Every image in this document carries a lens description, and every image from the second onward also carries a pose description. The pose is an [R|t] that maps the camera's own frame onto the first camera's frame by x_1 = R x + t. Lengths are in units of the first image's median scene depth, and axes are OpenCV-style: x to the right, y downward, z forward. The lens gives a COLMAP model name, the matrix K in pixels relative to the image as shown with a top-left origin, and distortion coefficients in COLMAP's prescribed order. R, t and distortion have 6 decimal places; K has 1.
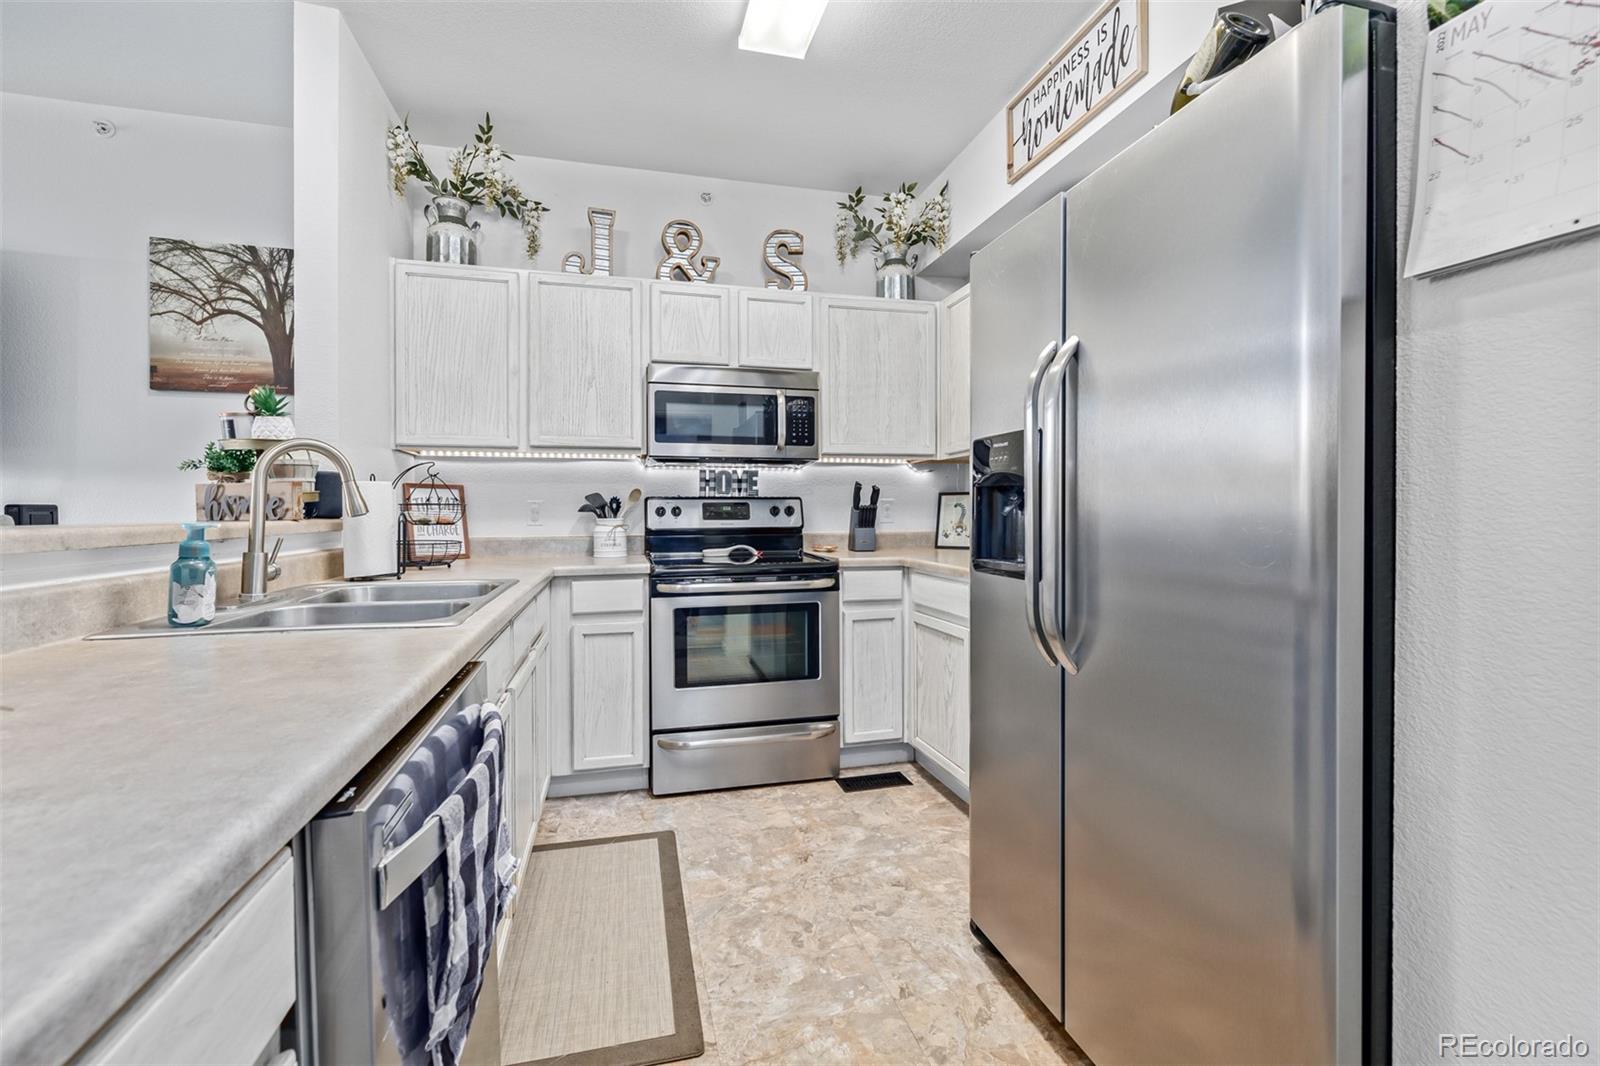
lens RADIAL K [[677.2, 0, 787.4], [0, 677.2, 522.5], [0, 0, 1]] dist [0.002431, -0.000664]
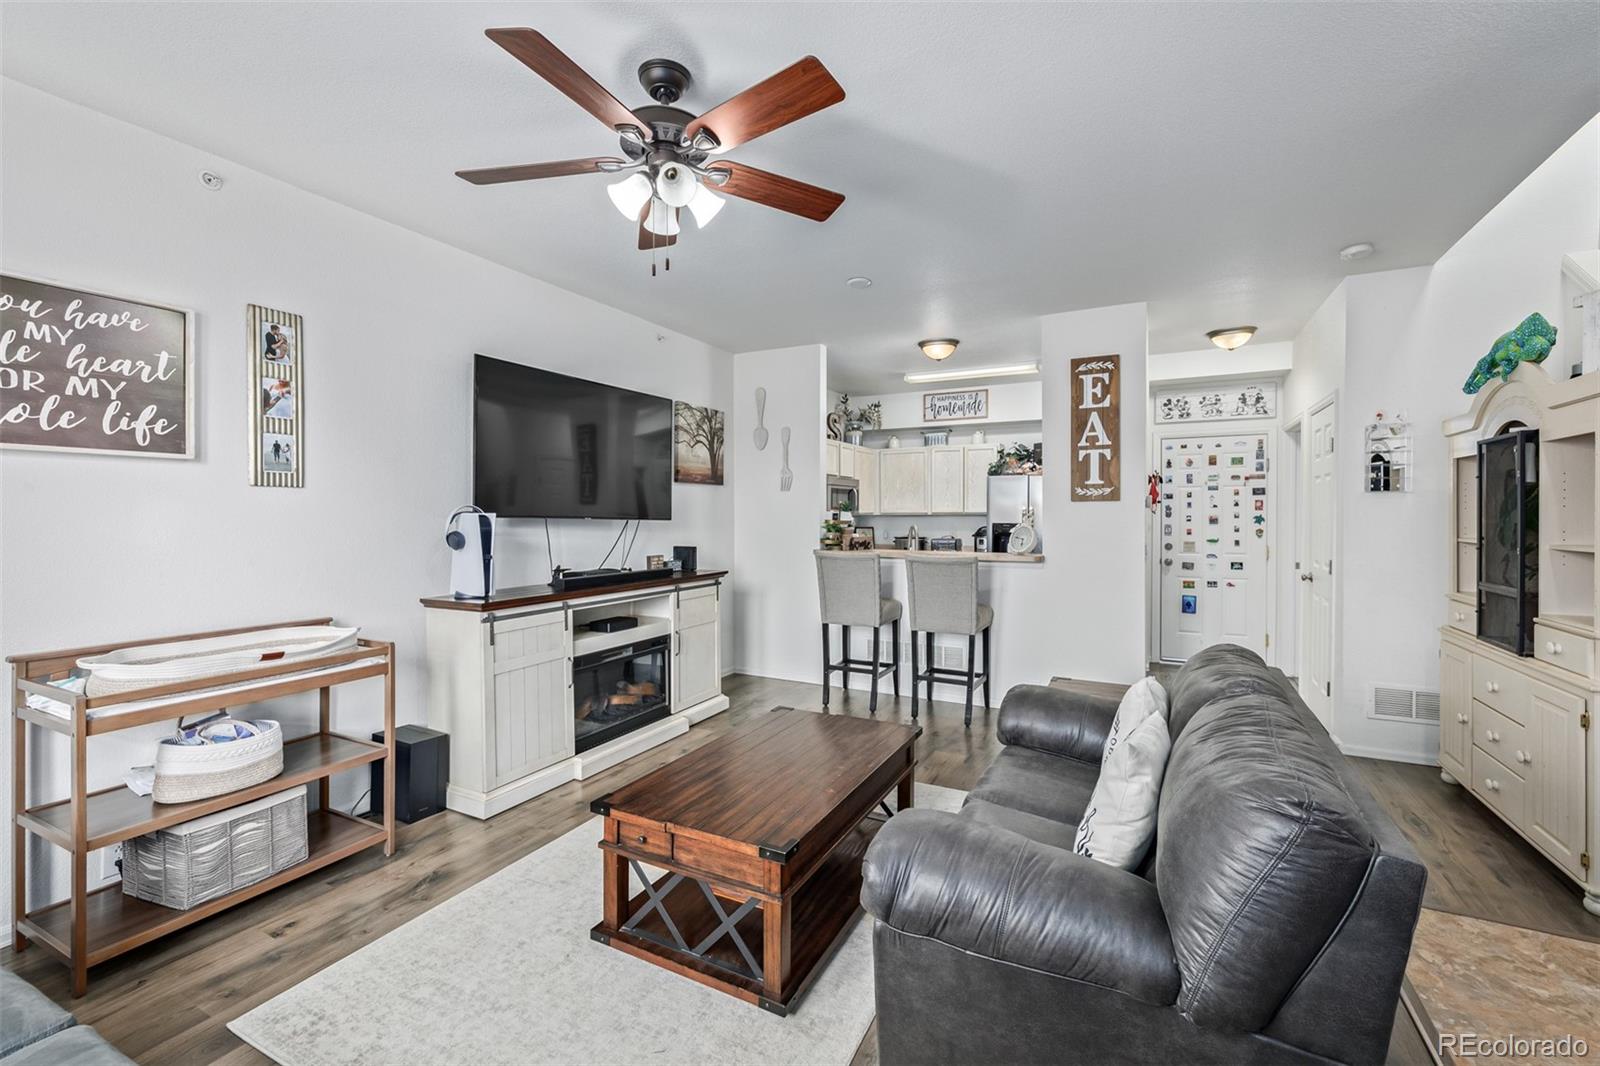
lens RADIAL K [[677.2, 0, 796.9], [0, 677.2, 524.4], [0, 0, 1]] dist [0.002431, -0.000664]
pose [[0.669038, -0.008159, 0.743184, -2.008725], [0.007214, 0.999964, 0.004484, -0.082460], [-0.743193, 0.002361, 0.669073, -0.465266]]
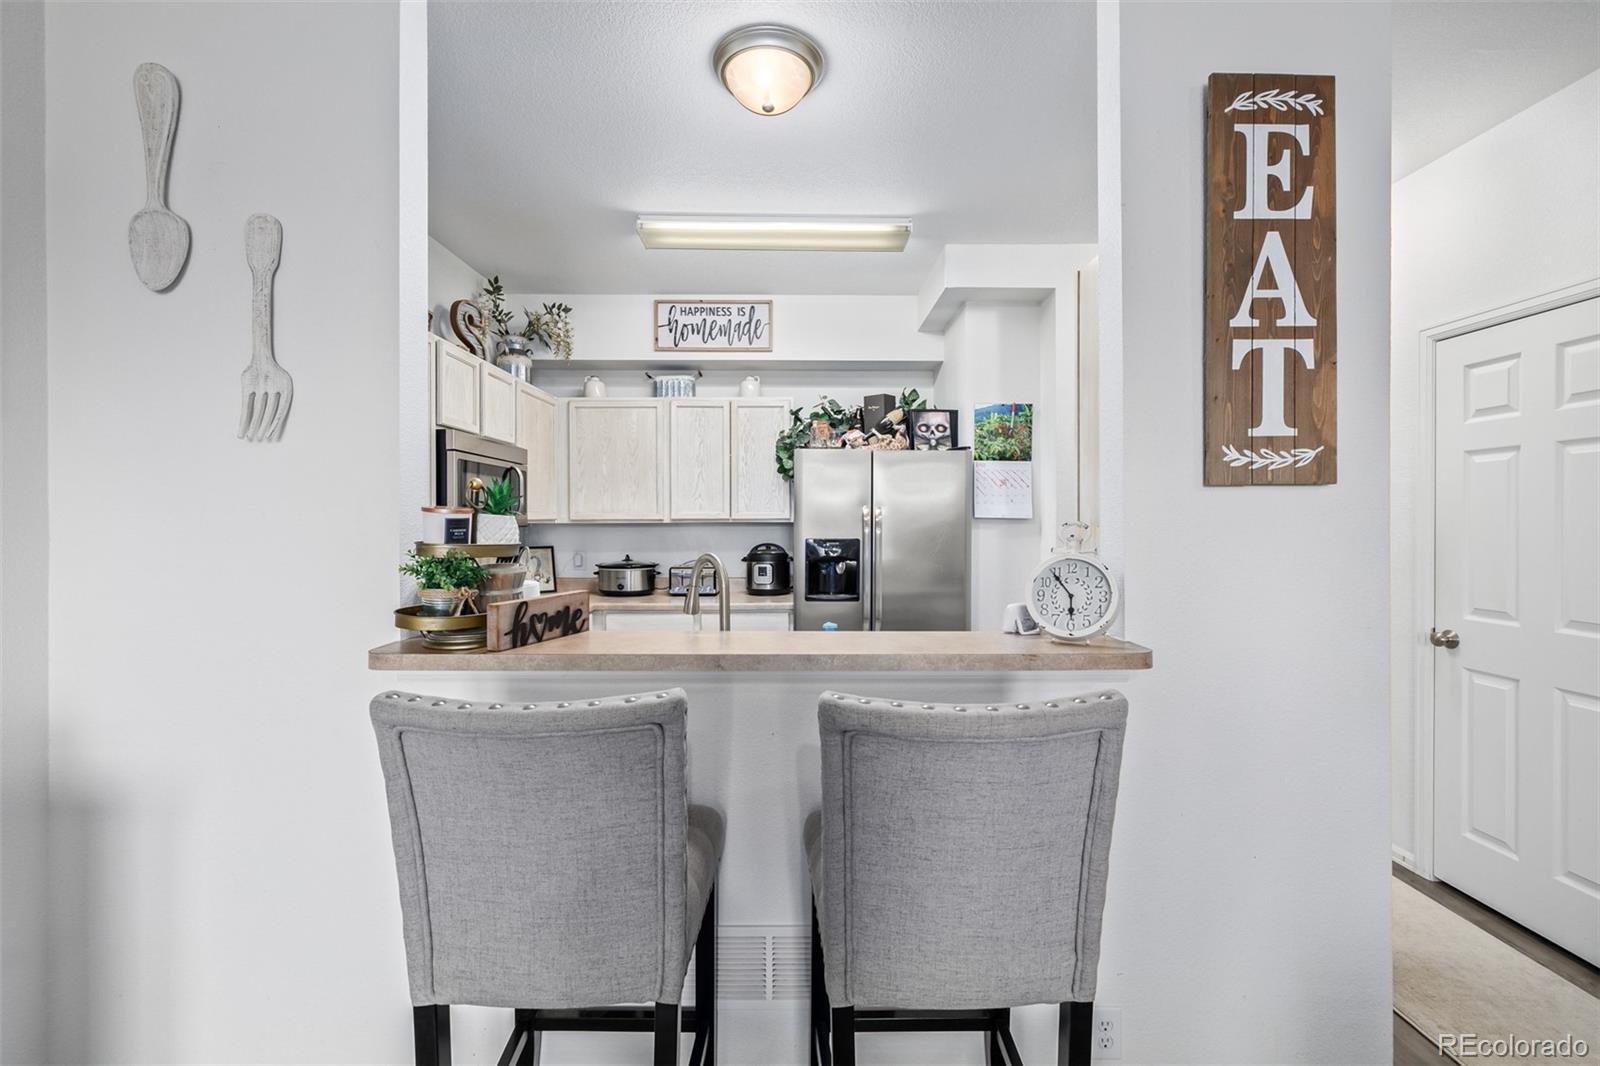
lens RADIAL K [[677.2, 0, 799.7], [0, 677.2, 520.2], [0, 0, 1]] dist [0.002431, -0.000664]
pose [[0.236499, 0.005309, 0.971617, -1.012308], [0.010762, 0.999909, -0.008083, -0.095950], [-0.971572, 0.012369, 0.236420, 0.312151]]
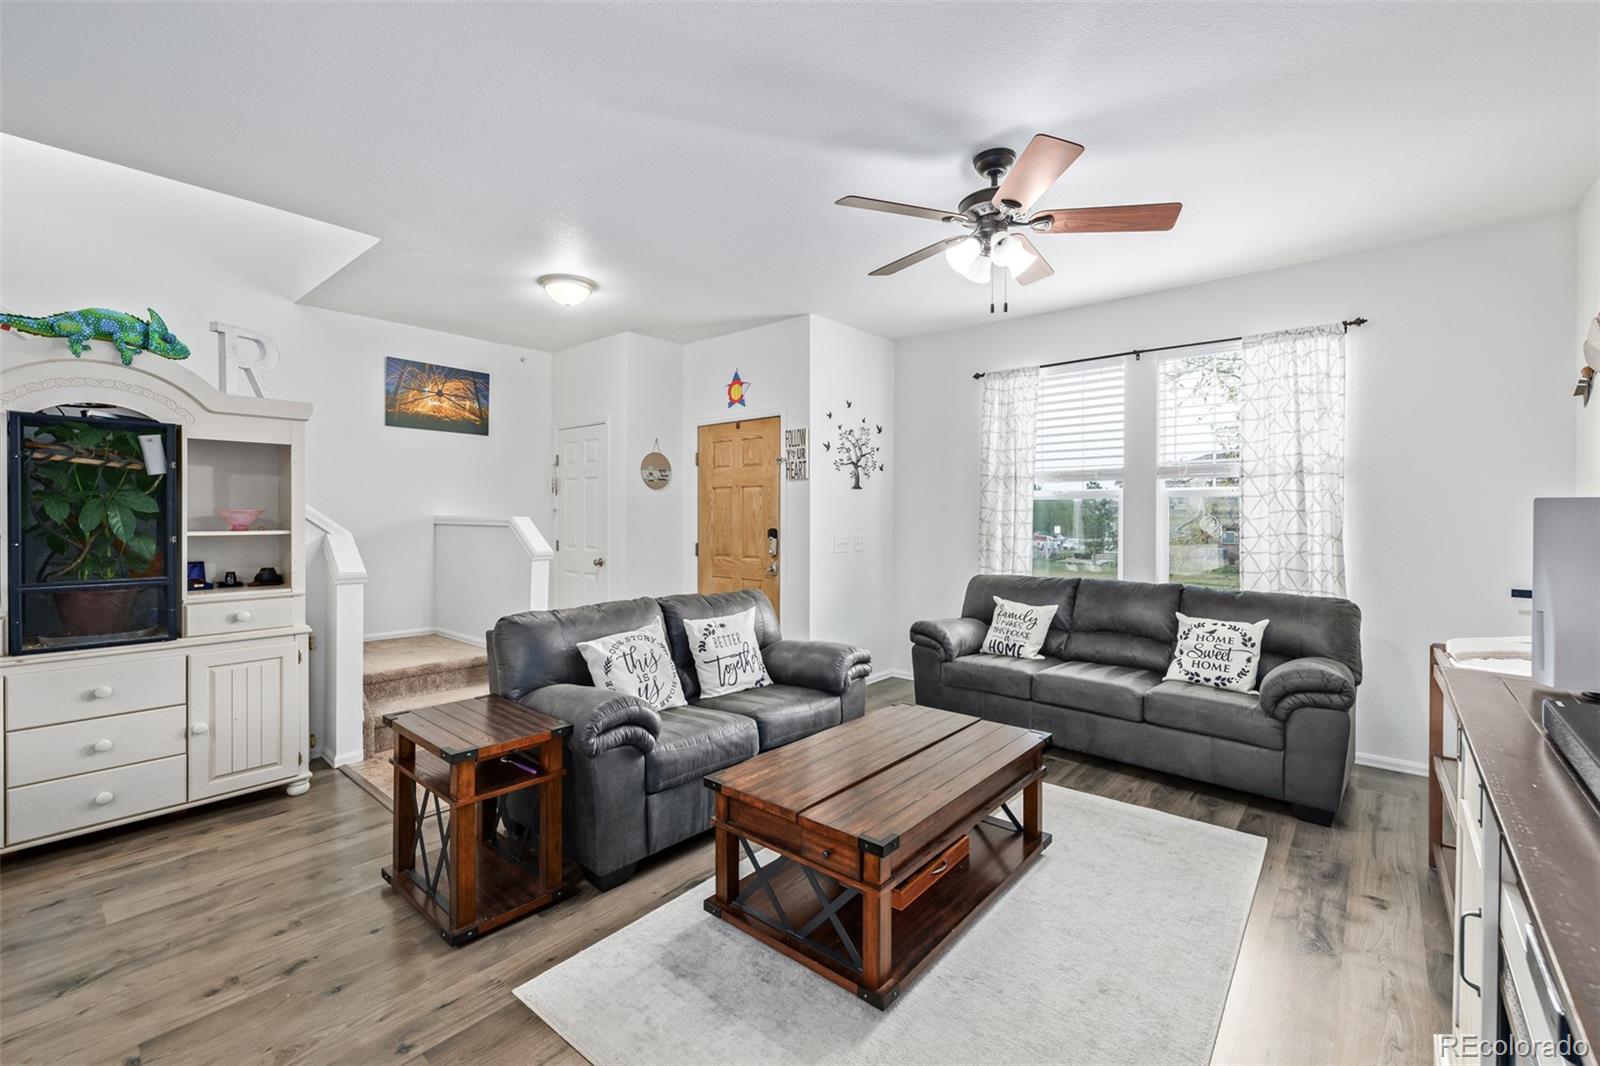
lens RADIAL K [[677.2, 0, 798.5], [0, 677.2, 522.9], [0, 0, 1]] dist [0.002431, -0.000664]
pose [[-0.823805, 0.002910, -0.566866, -0.804714], [-0.009760, 0.999766, 0.019316, -0.085435], [0.566789, 0.021445, -0.823584, 0.757873]]
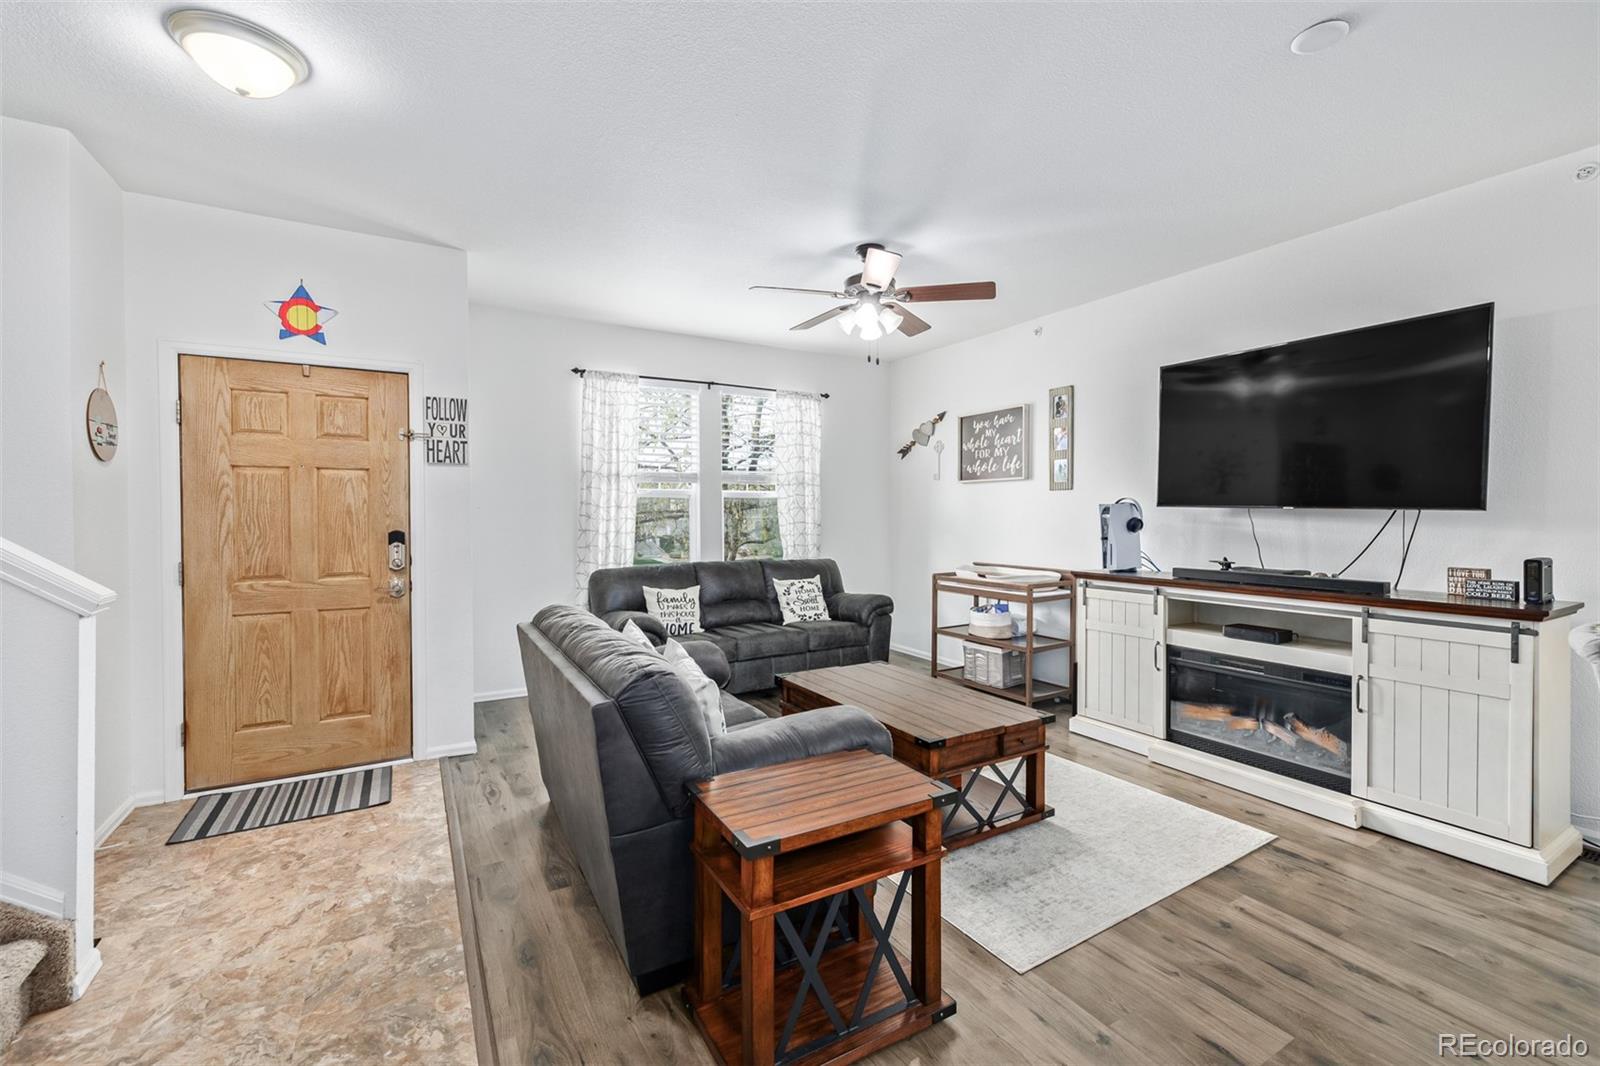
lens RADIAL K [[677.2, 0, 796.0], [0, 677.2, 525.3], [0, 0, 1]] dist [0.002431, -0.000664]
pose [[0.267809, 0.018644, -0.963292, -0.356359], [-0.008641, 0.999819, 0.016949, -0.073651], [0.963433, 0.003785, 0.267922, -0.335939]]
